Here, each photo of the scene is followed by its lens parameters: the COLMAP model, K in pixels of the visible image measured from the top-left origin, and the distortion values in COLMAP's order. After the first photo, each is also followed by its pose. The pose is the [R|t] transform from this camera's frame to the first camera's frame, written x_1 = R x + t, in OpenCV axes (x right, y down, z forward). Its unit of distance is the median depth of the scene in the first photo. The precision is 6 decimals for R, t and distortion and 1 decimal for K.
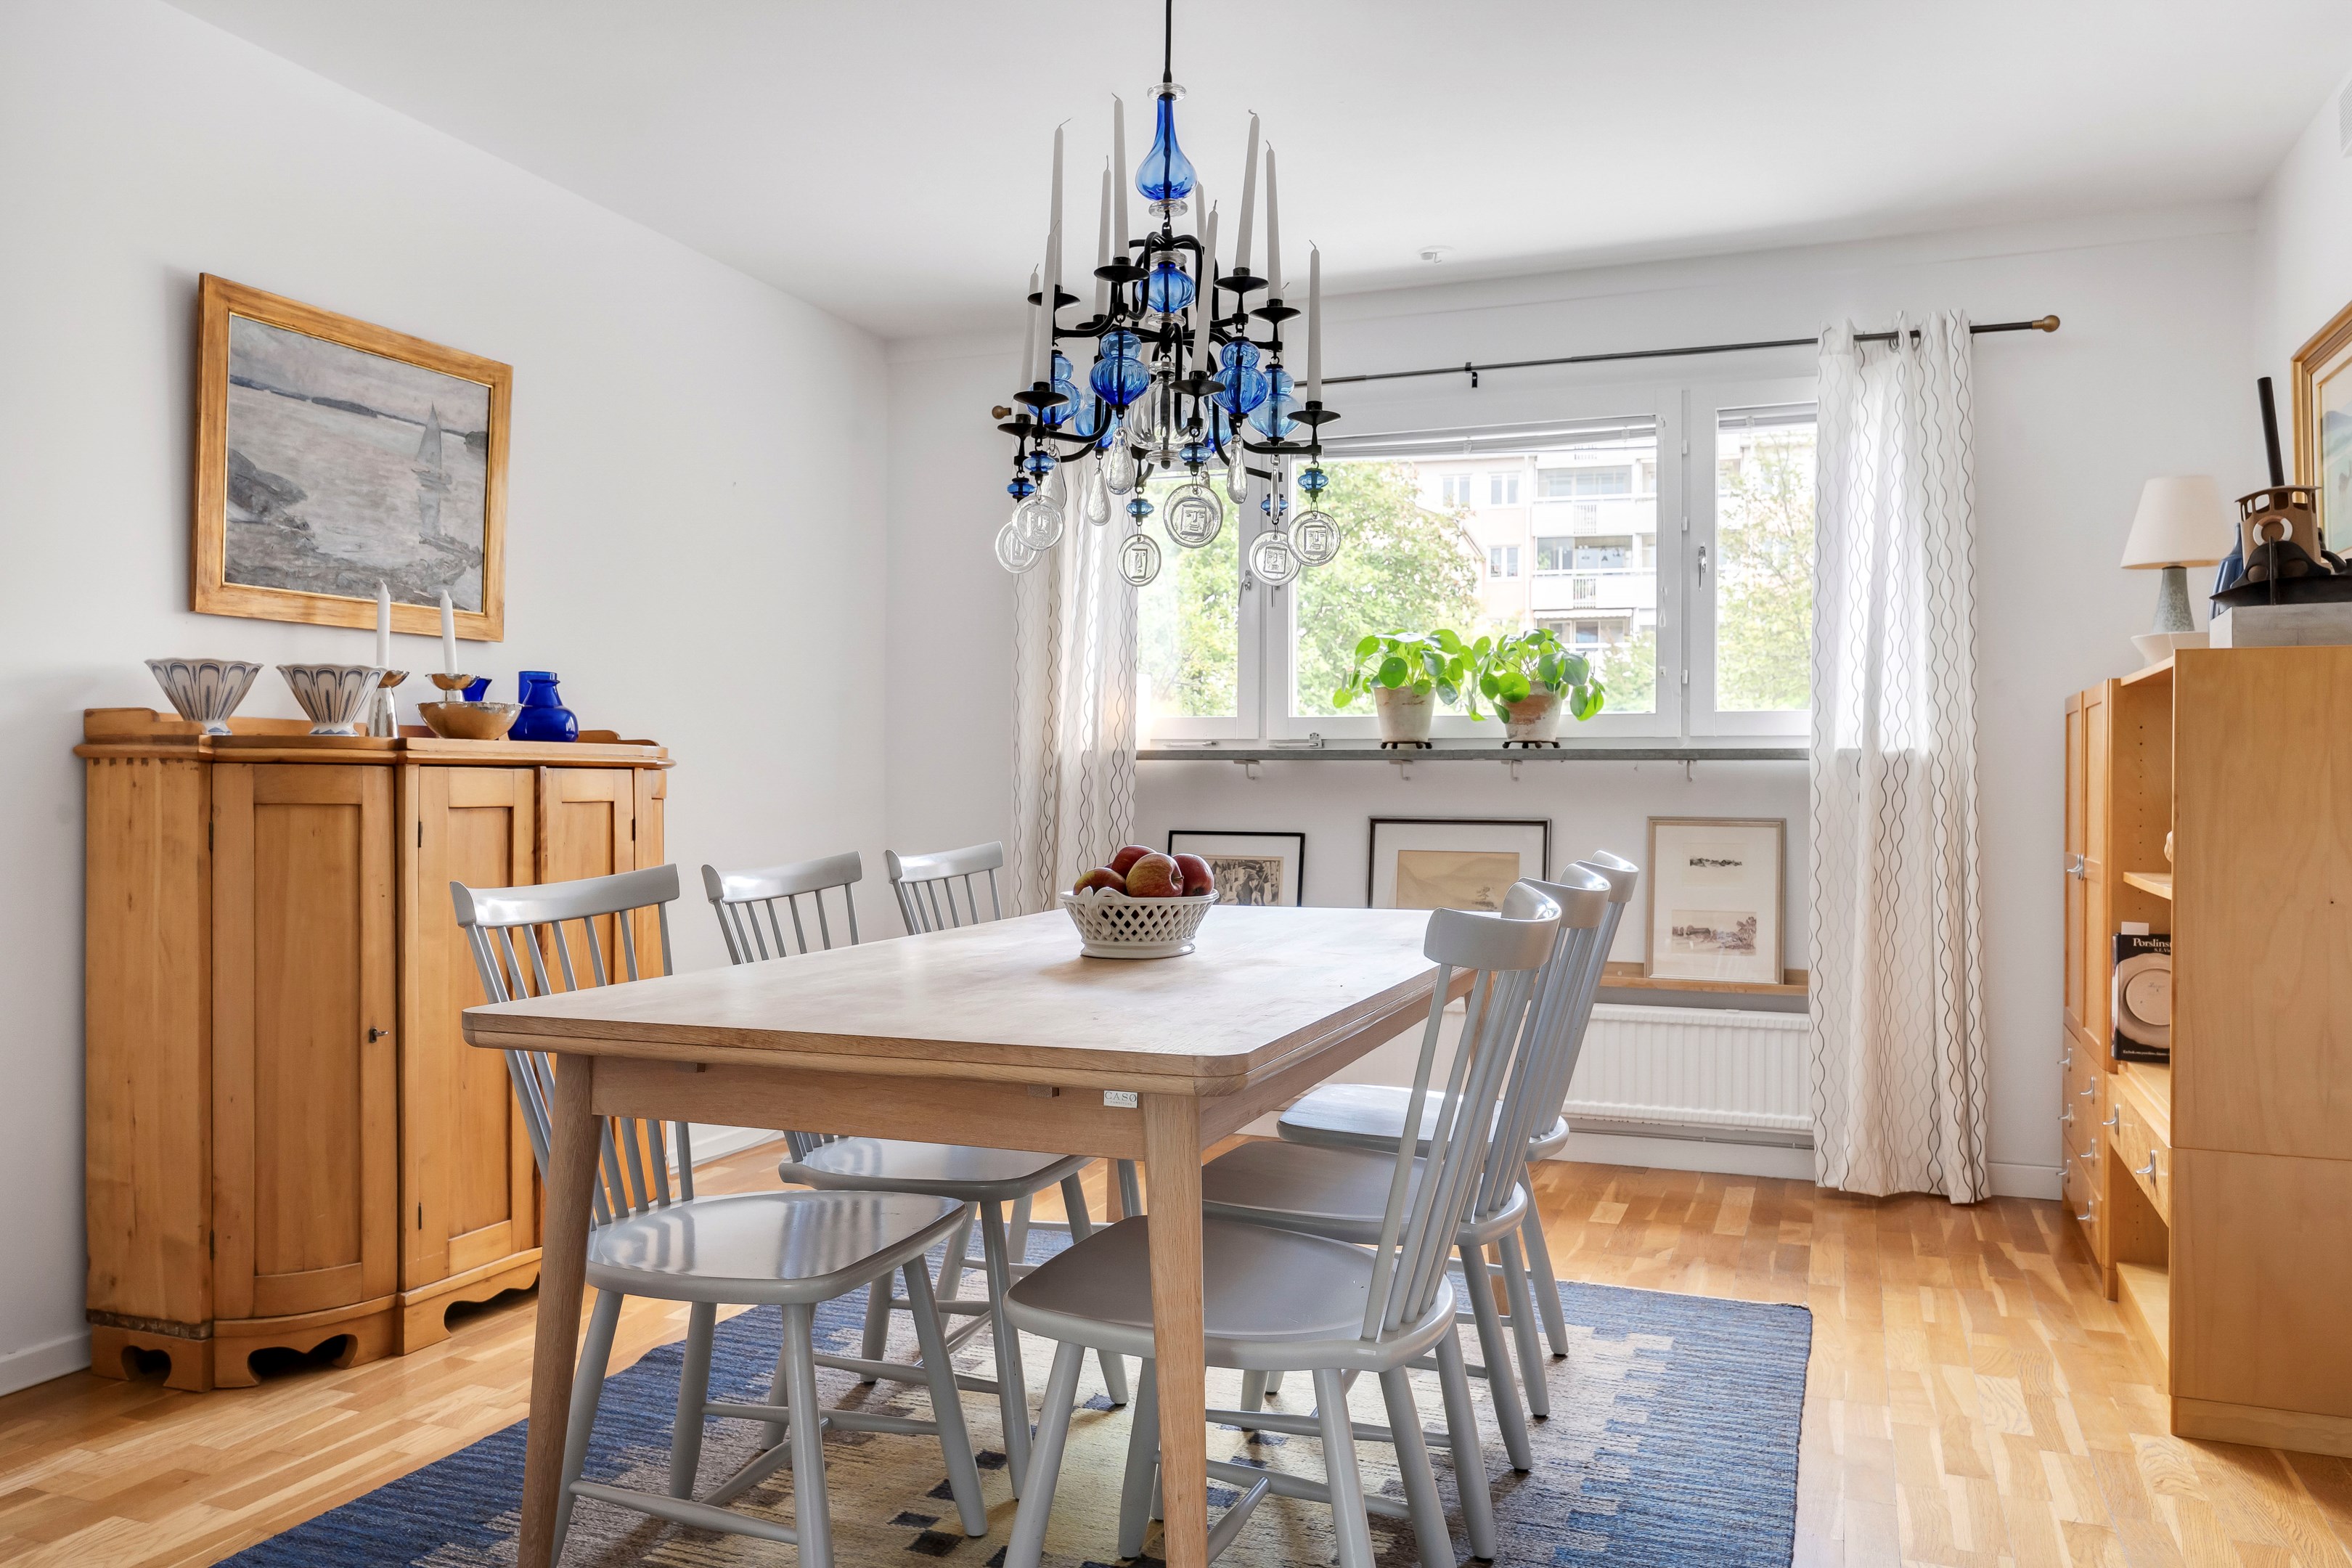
lens RADIAL K [[1695.7, 0, 1176.0], [0, 1695.7, 784.0], [0, 0, 1]] dist [-0.001982, -0.005000]
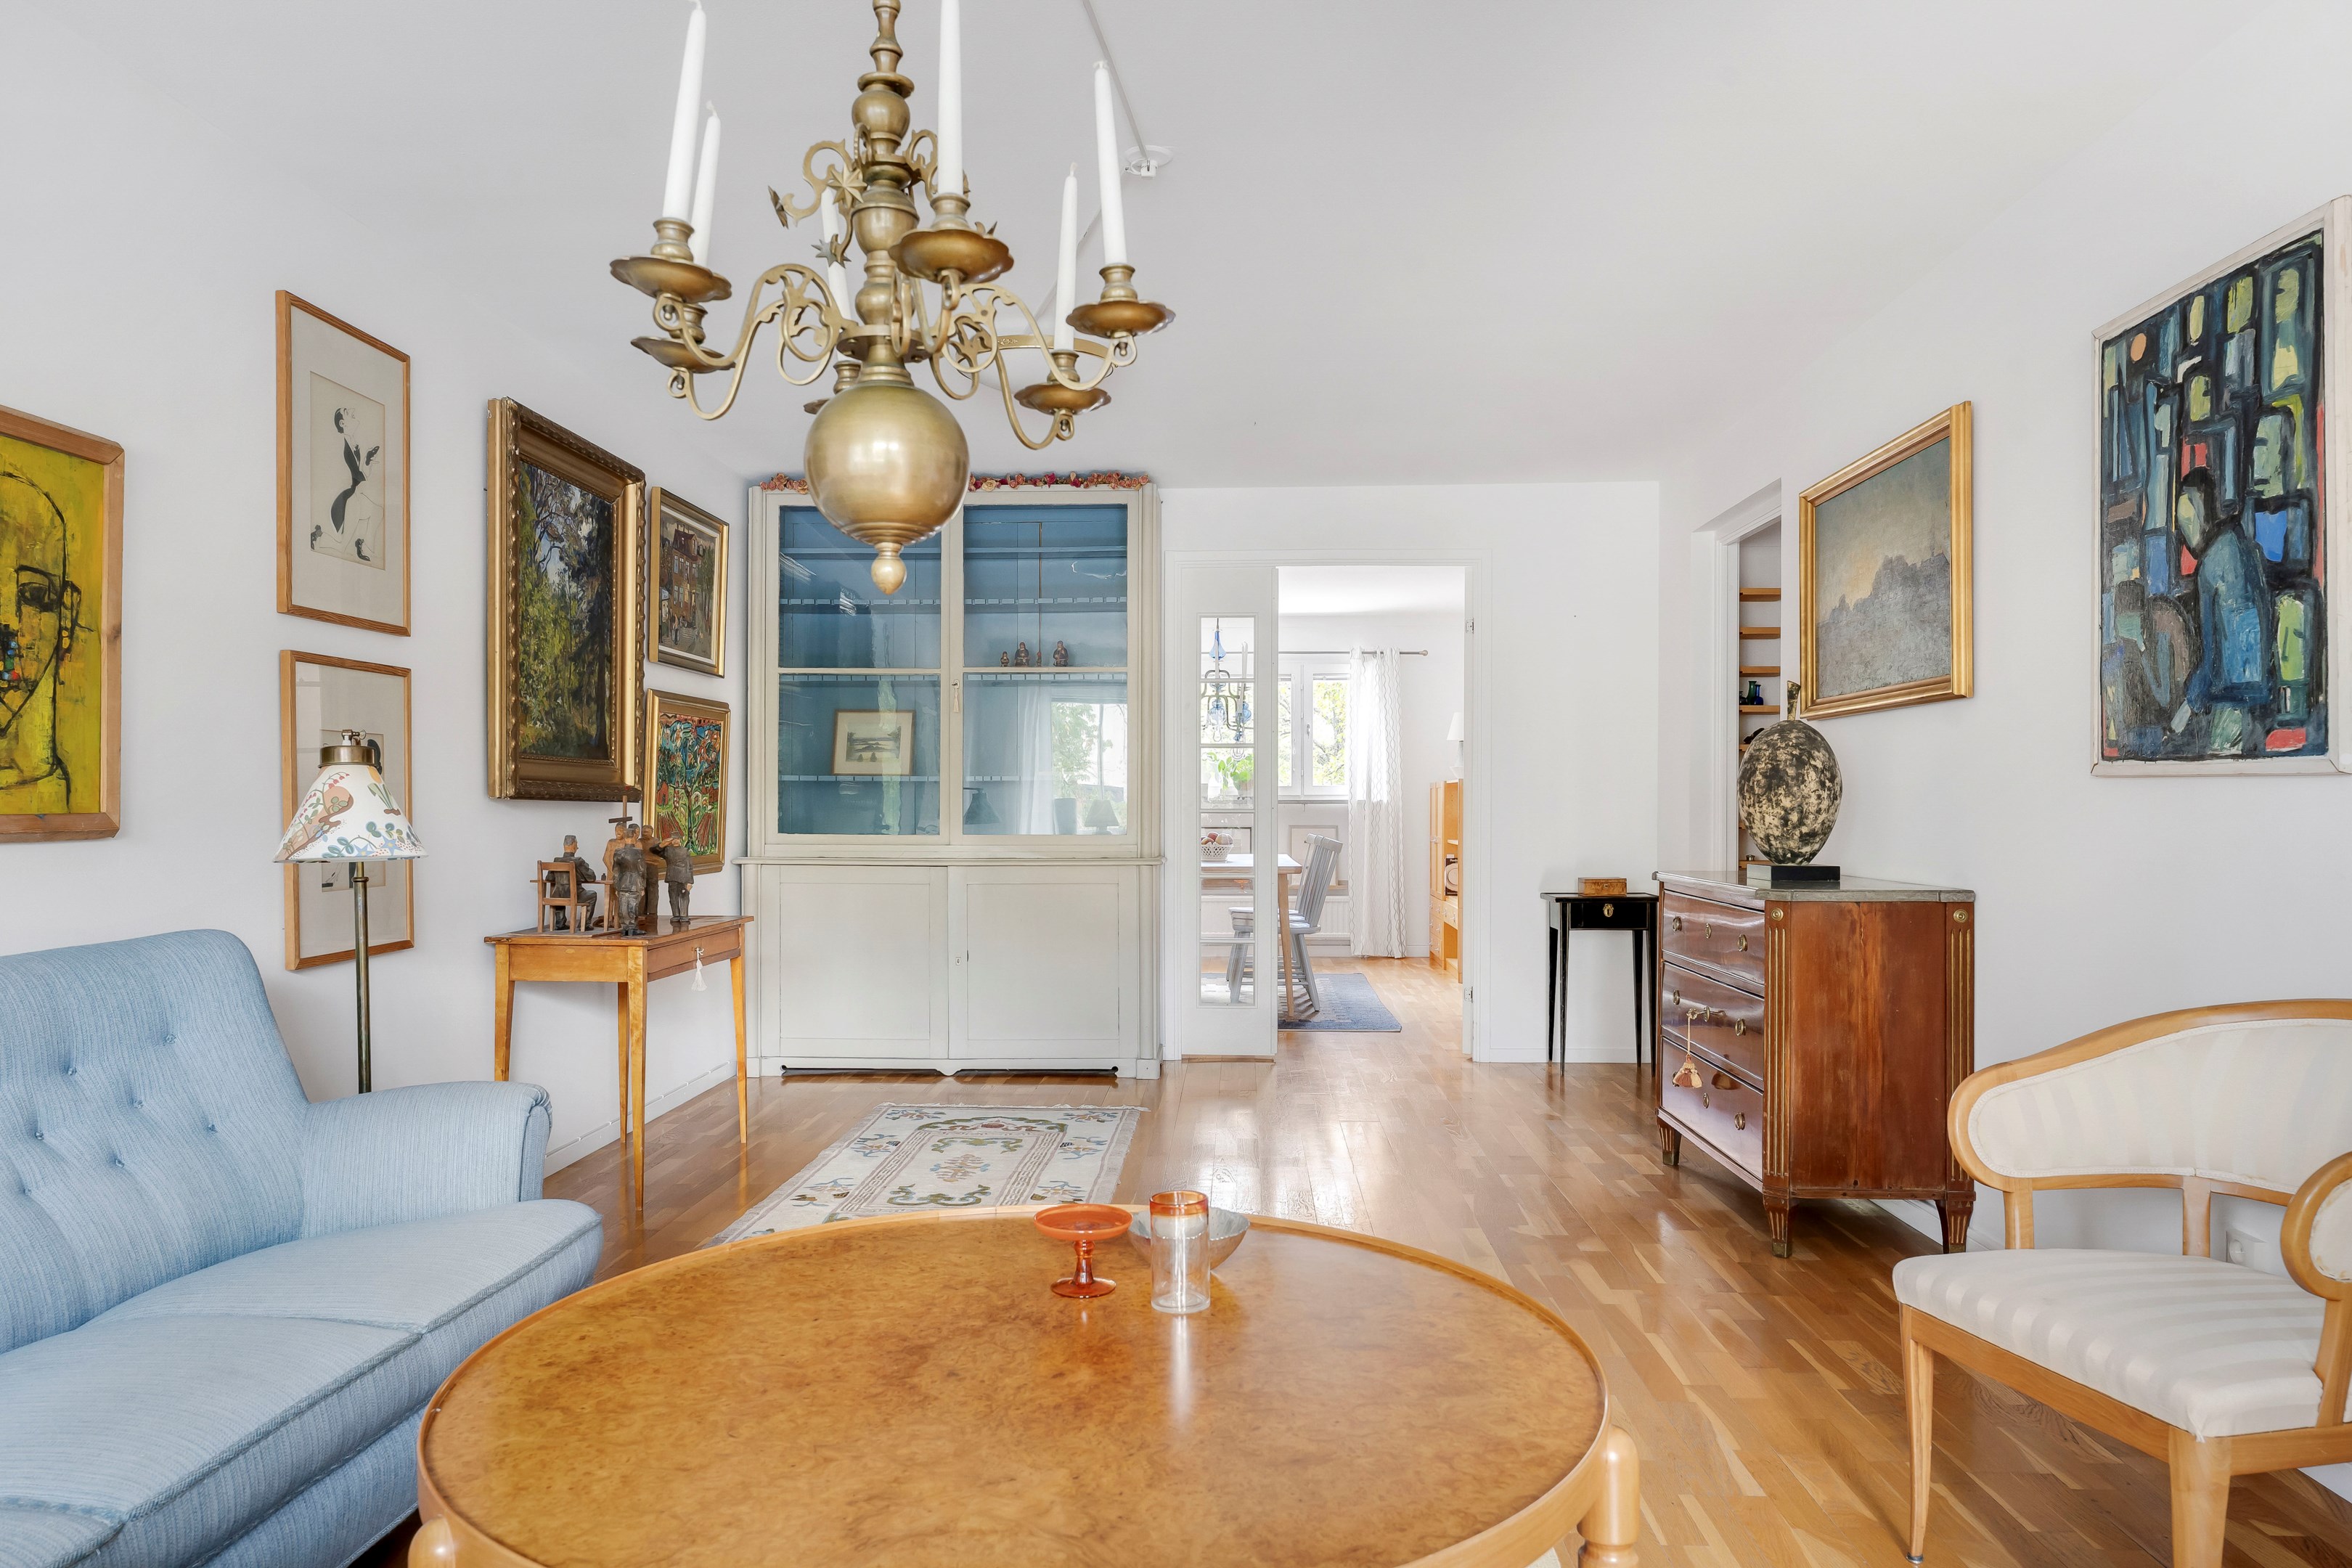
lens RADIAL K [[1455.7, 0, 1176.0], [0, 1455.7, 784.0], [0, 0, 1]] dist [0.001553, -0.000024]
pose [[0.950222, 0.005502, 0.311525, -0.657544], [-0.000052, 0.999847, -0.017501, -0.005079], [-0.311573, 0.016614, 0.950077, -1.218798]]
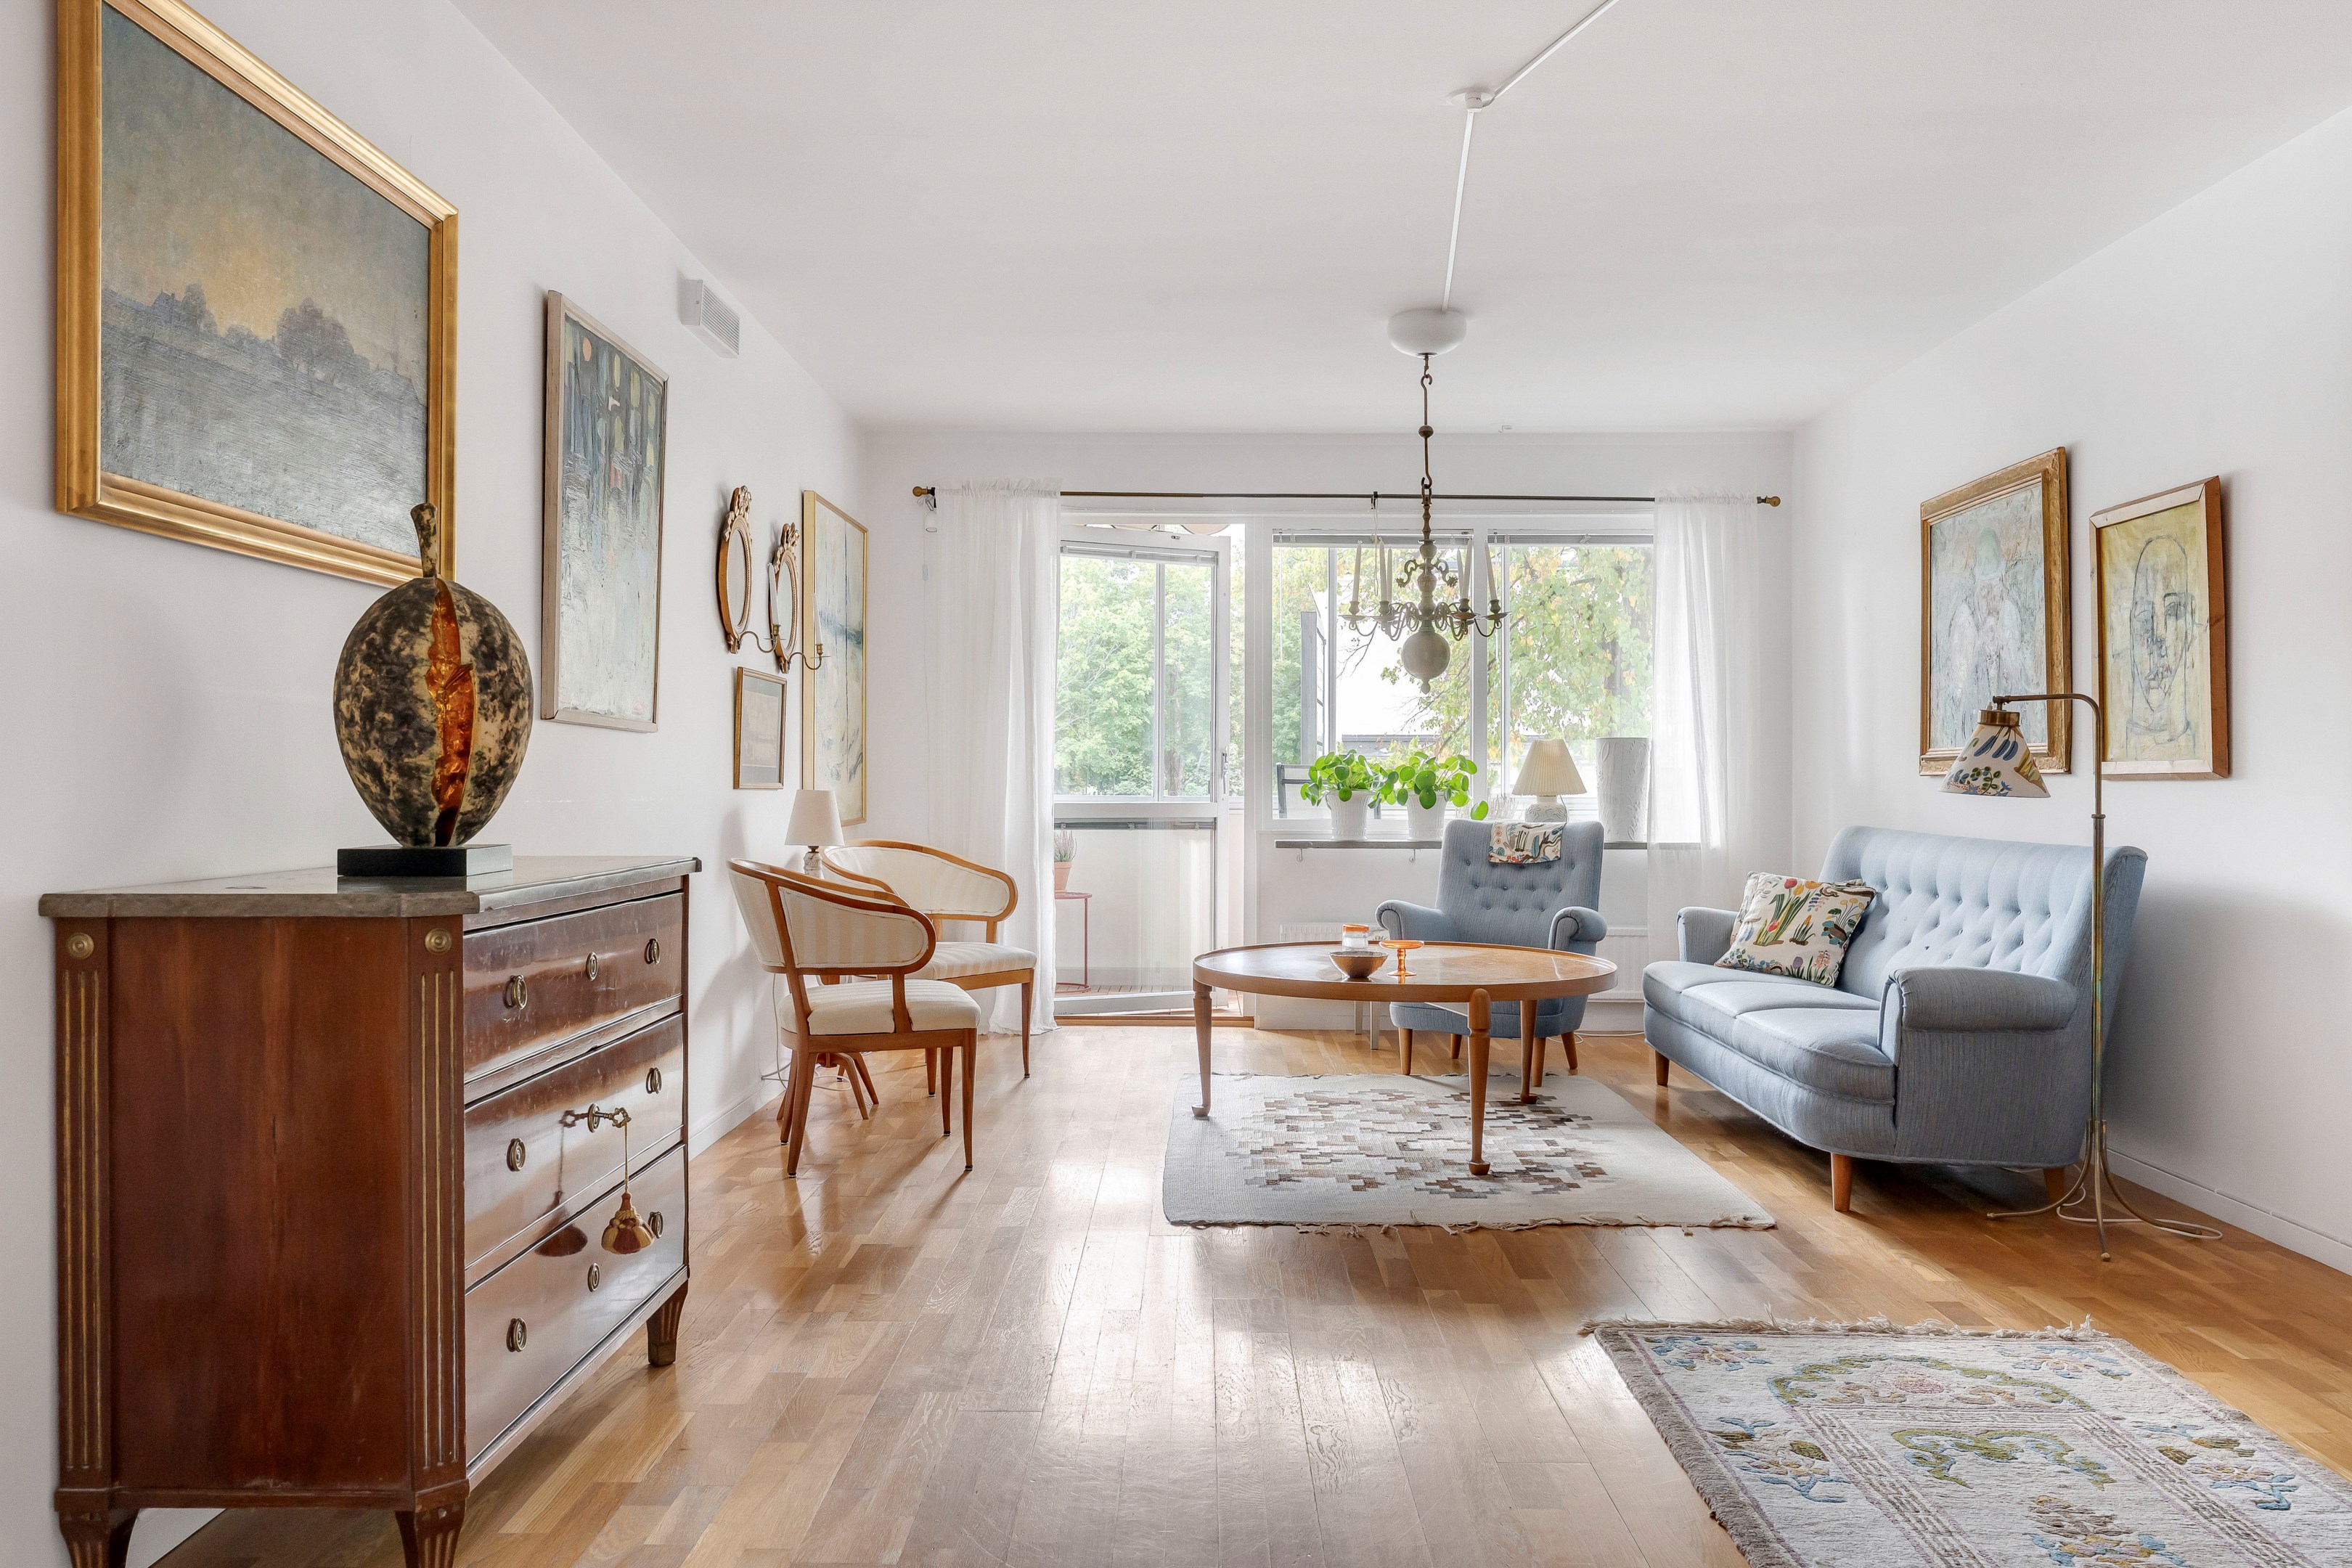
lens RADIAL K [[1455.7, 0, 1176.0], [0, 1455.7, 784.0], [0, 0, 1]] dist [0.001553, -0.000024]
pose [[-0.940366, -0.002255, -0.340156, 0.881781], [-0.004657, 0.999970, 0.006245, 0.026981], [0.340131, 0.007457, -0.940348, 2.220996]]
